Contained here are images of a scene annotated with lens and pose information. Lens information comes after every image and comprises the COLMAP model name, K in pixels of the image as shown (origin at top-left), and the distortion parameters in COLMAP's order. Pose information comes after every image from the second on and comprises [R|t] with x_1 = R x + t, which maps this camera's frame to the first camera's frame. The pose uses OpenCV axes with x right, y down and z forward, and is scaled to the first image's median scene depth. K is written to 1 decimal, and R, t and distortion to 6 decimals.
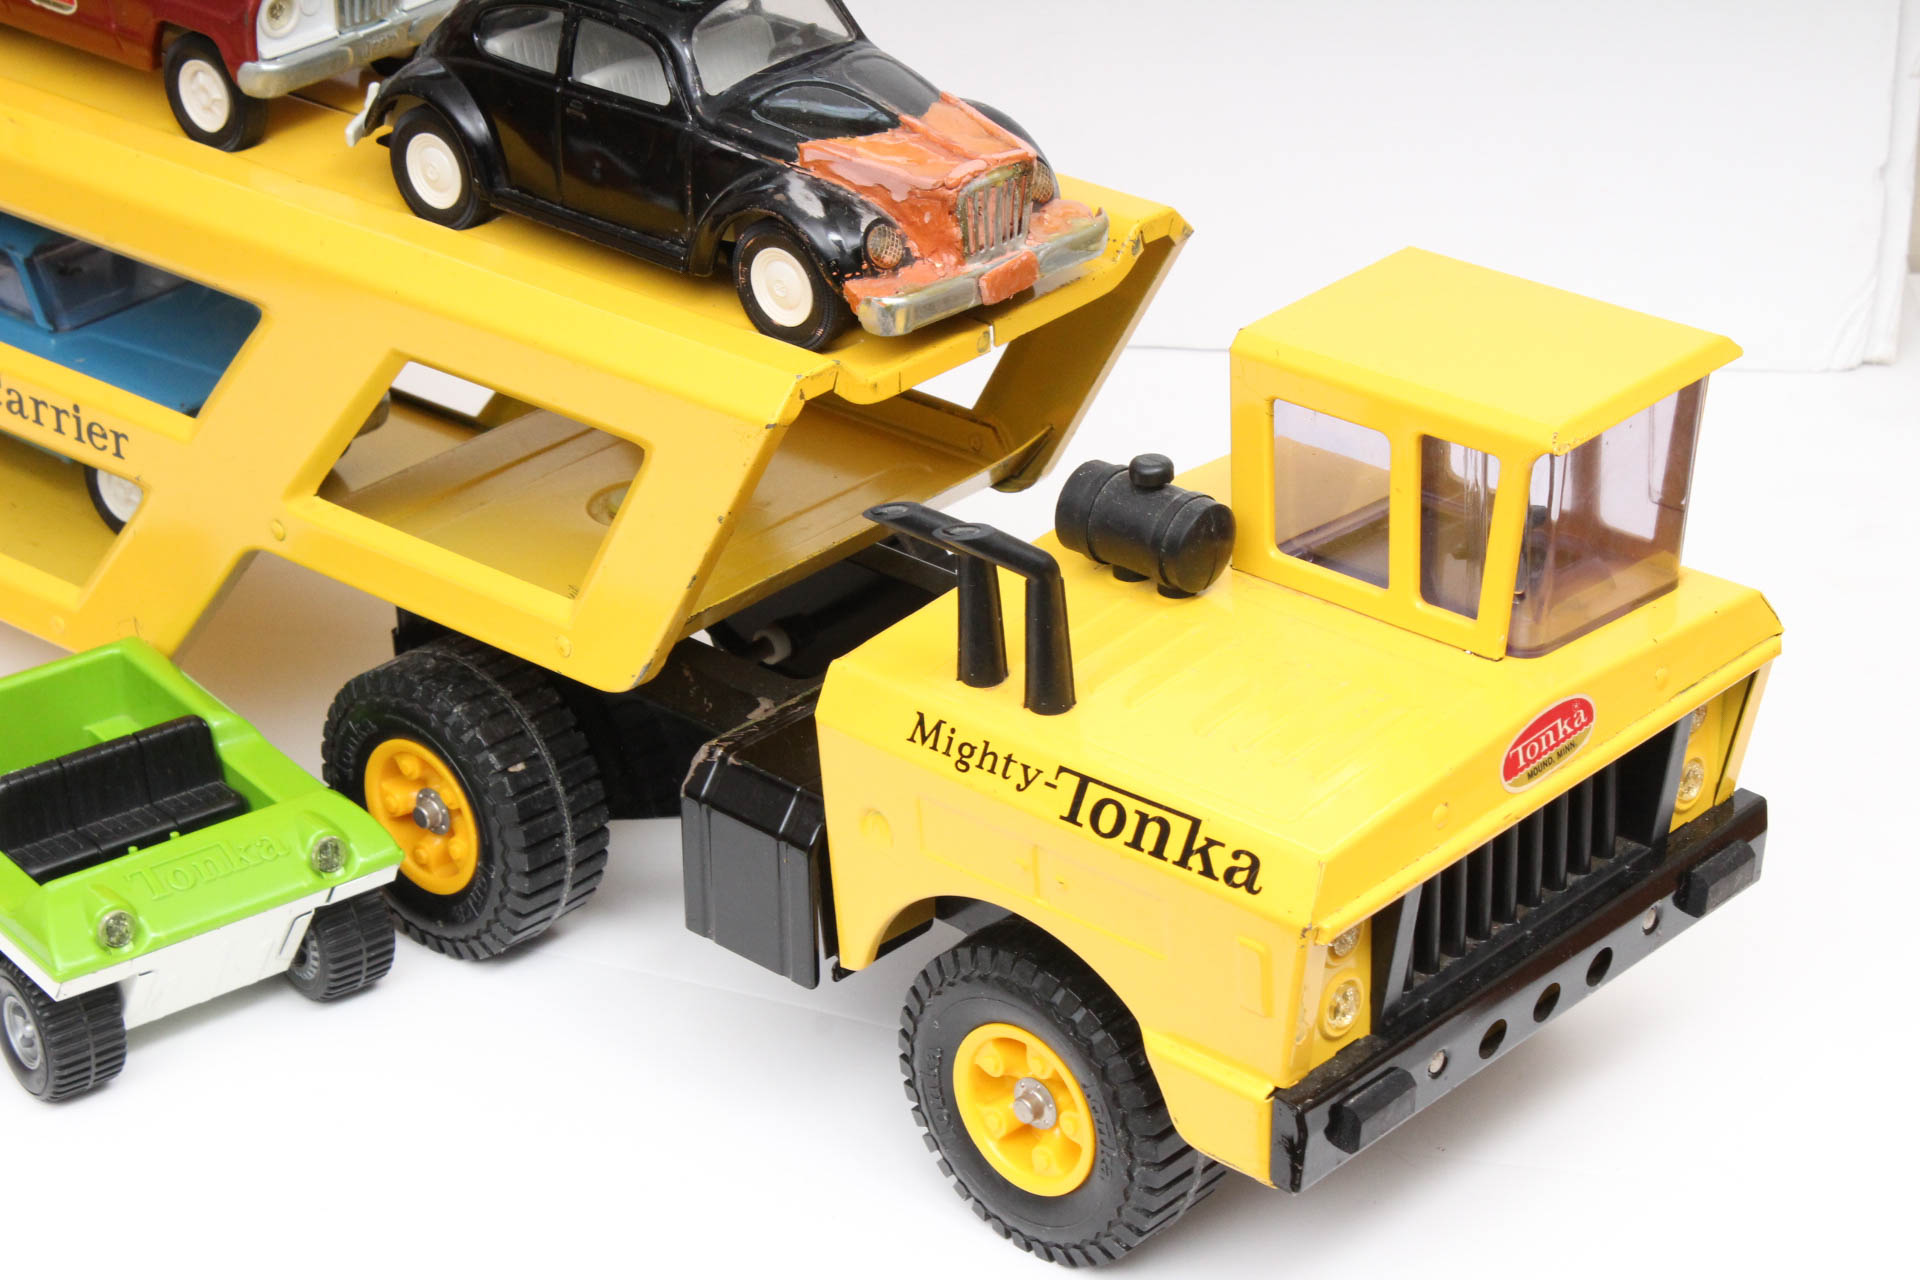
lens RADIAL K [[4493.5, 0, 955.8], [0, 4493.5, 644.3], [0, 0, 1]] dist [0.072101, 0.000000]
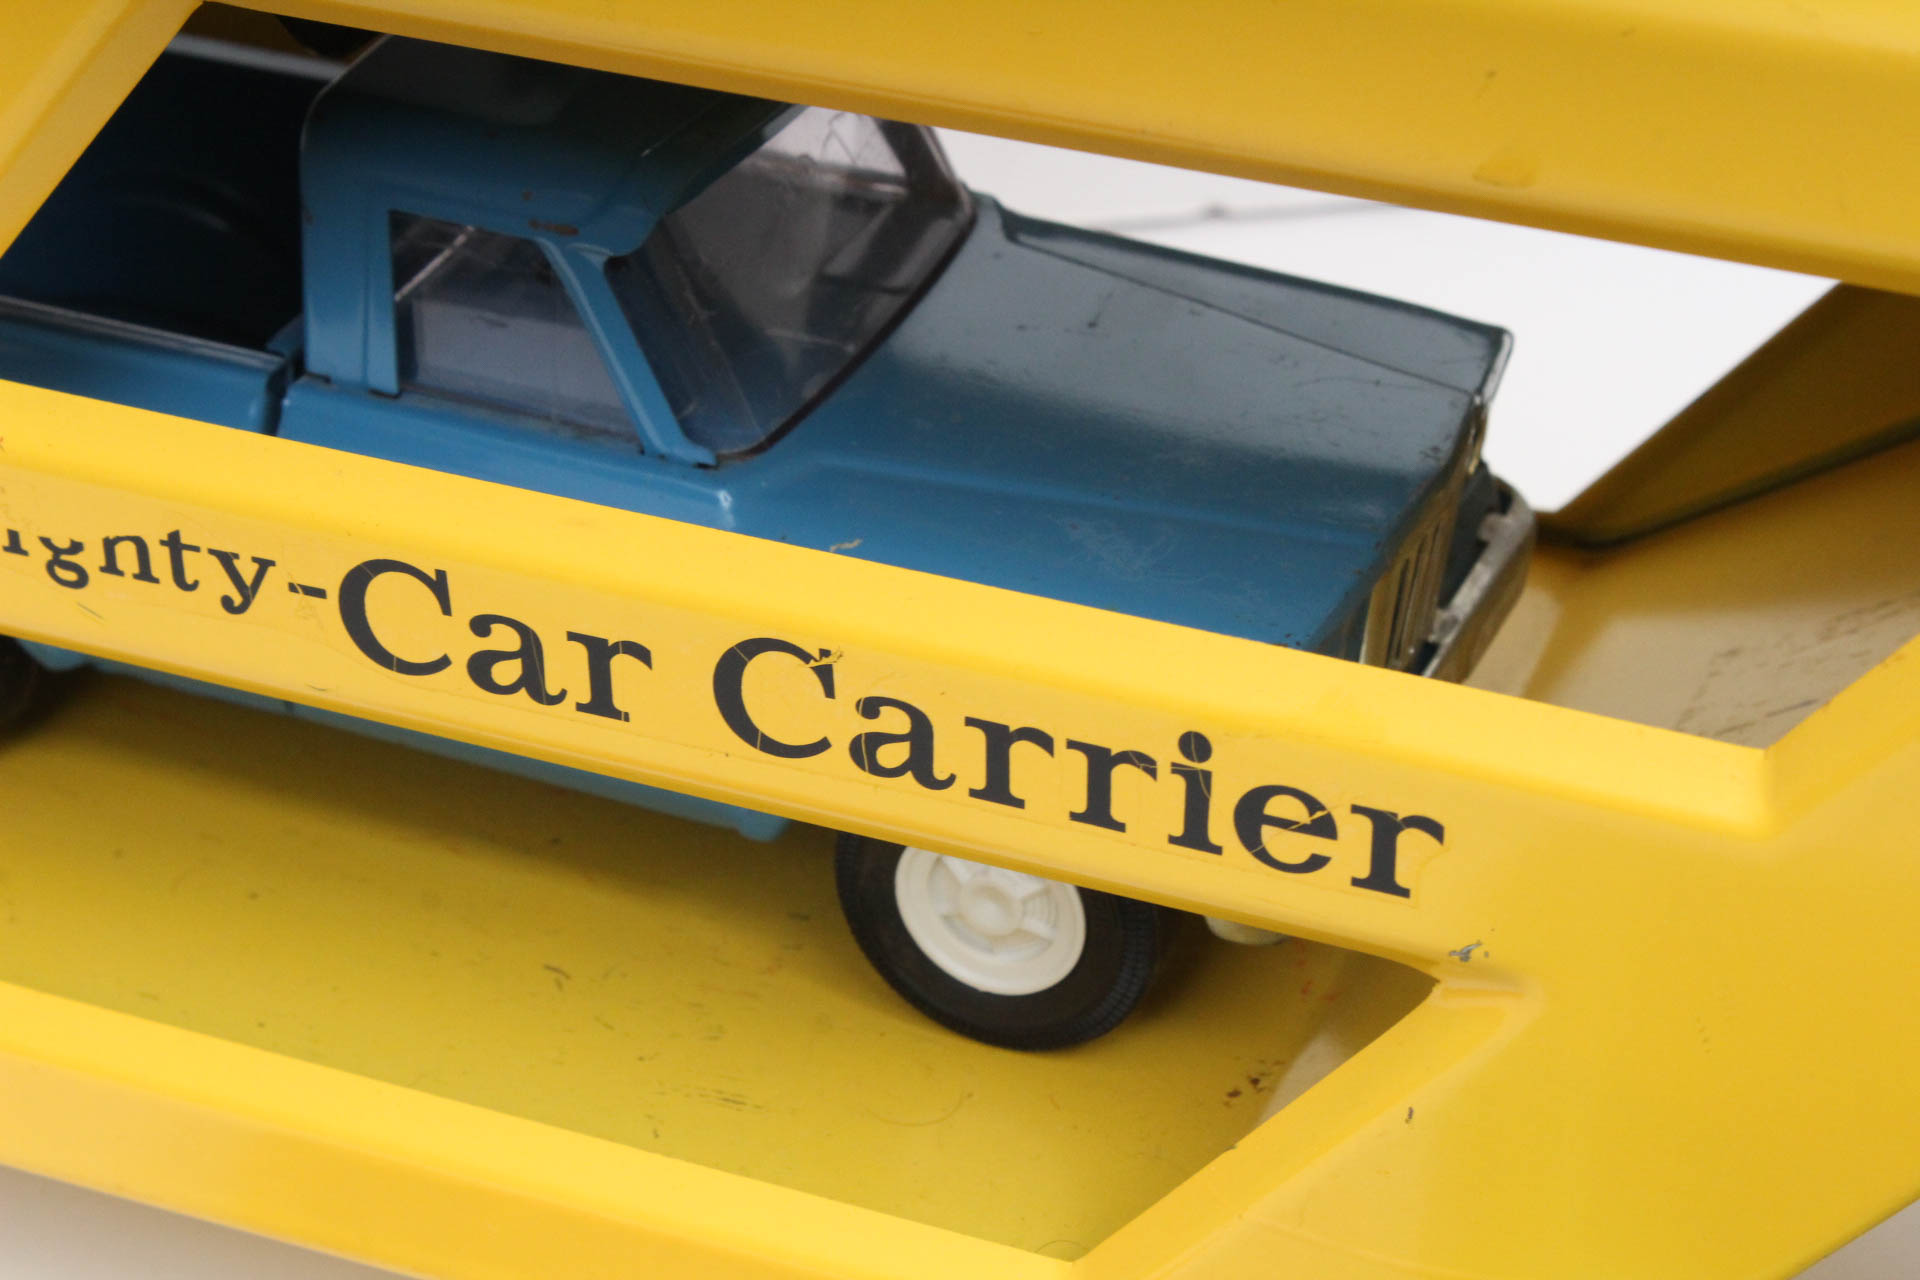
lens RADIAL K [[4493.5, 0, 961.7], [0, 4493.5, 645.2], [0, 0, 1]] dist [0.072101, 0.000000]
pose [[0.953292, -0.147710, 0.263470, -0.325361], [0.131490, 0.988223, 0.078272, -0.095488], [-0.271929, -0.039973, 0.961487, 0.809749]]
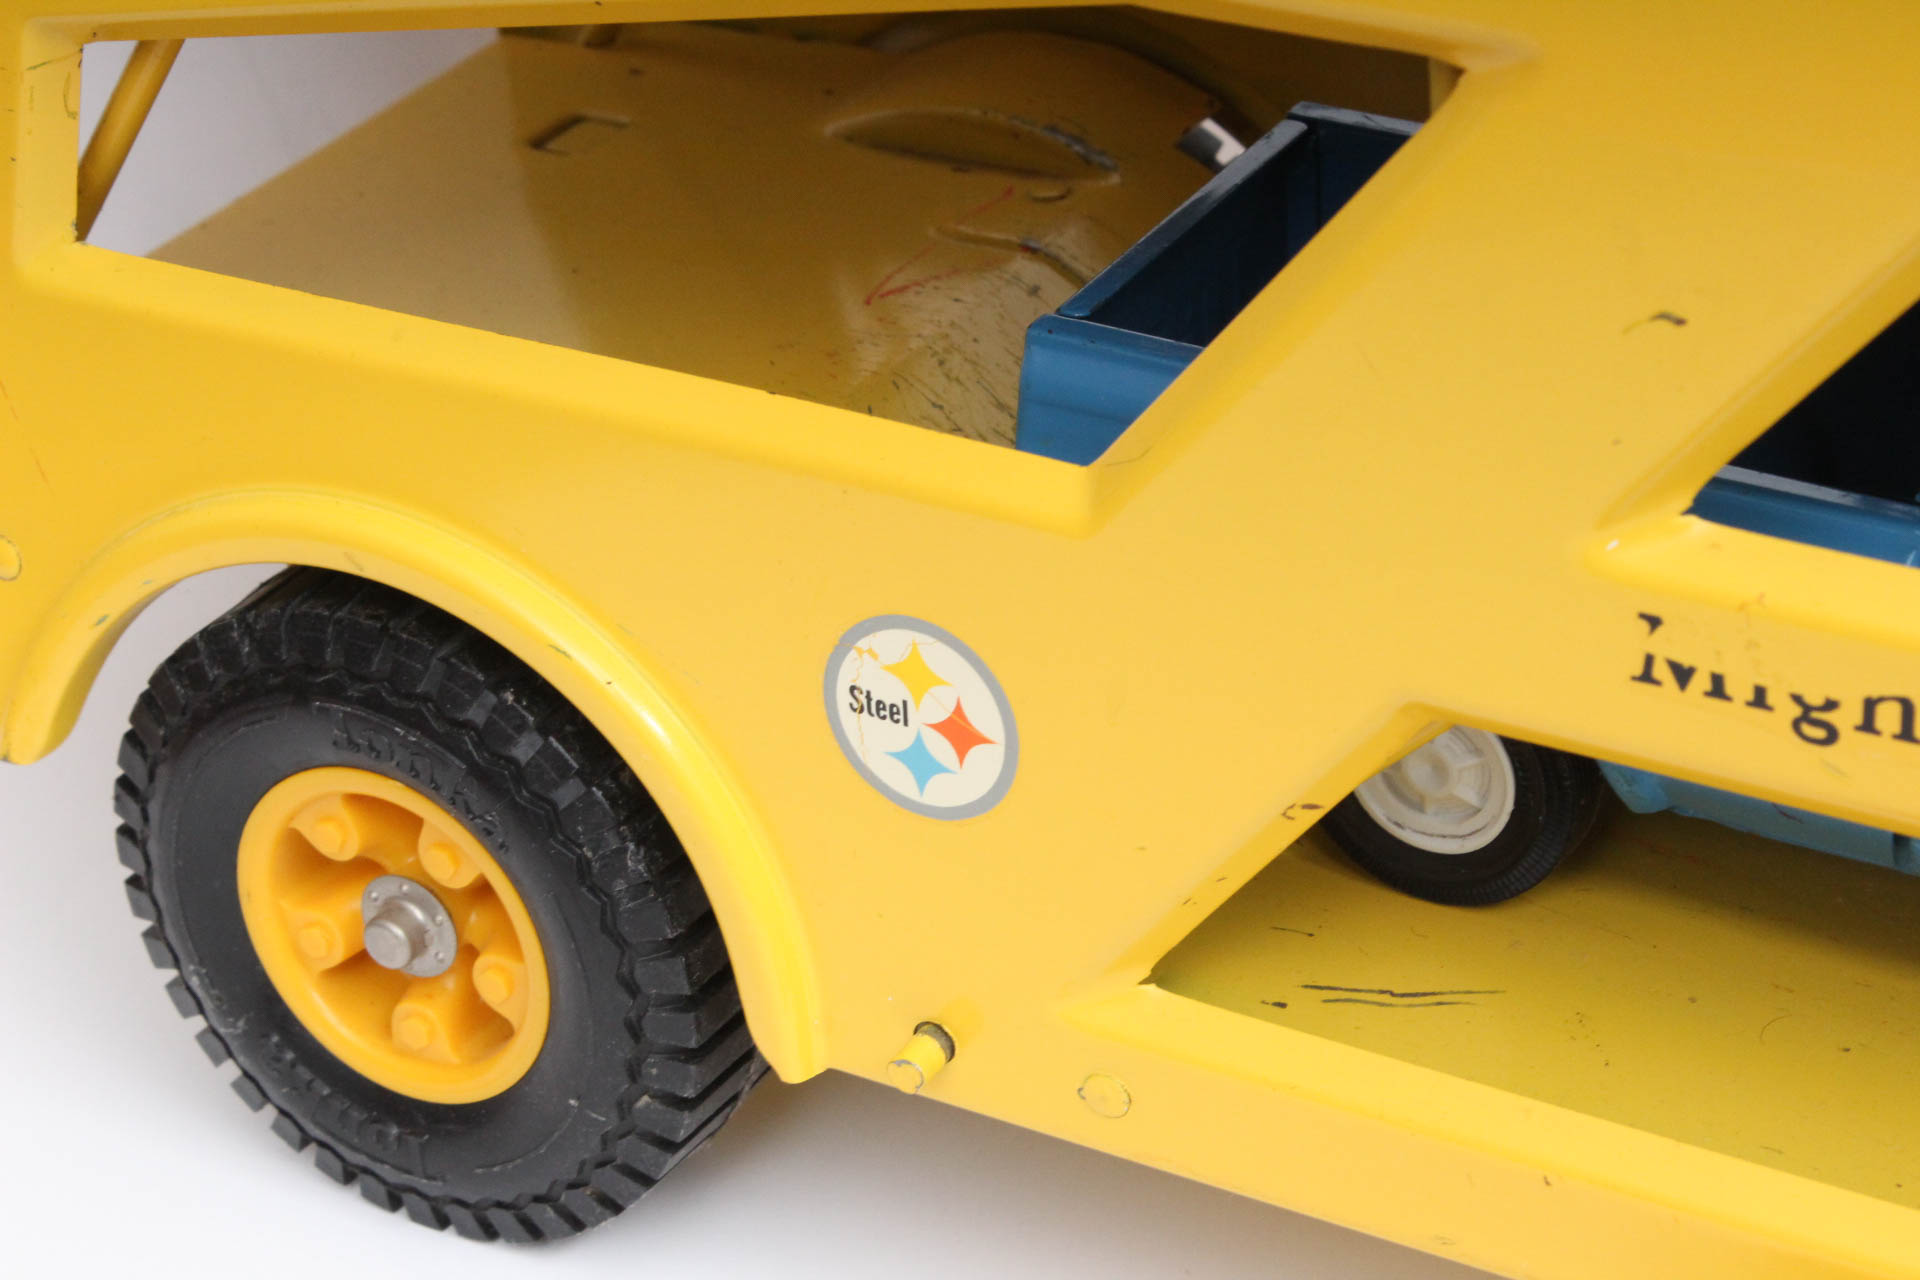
lens RADIAL K [[4493.5, 0, 967.3], [0, 4493.5, 634.4], [0, 0, 1]] dist [0.072101, 0.000000]
pose [[0.982015, -0.117832, 0.147519, -0.419944], [0.112431, 0.992664, 0.044459, -0.114254], [-0.151676, -0.027074, 0.988059, 0.833891]]
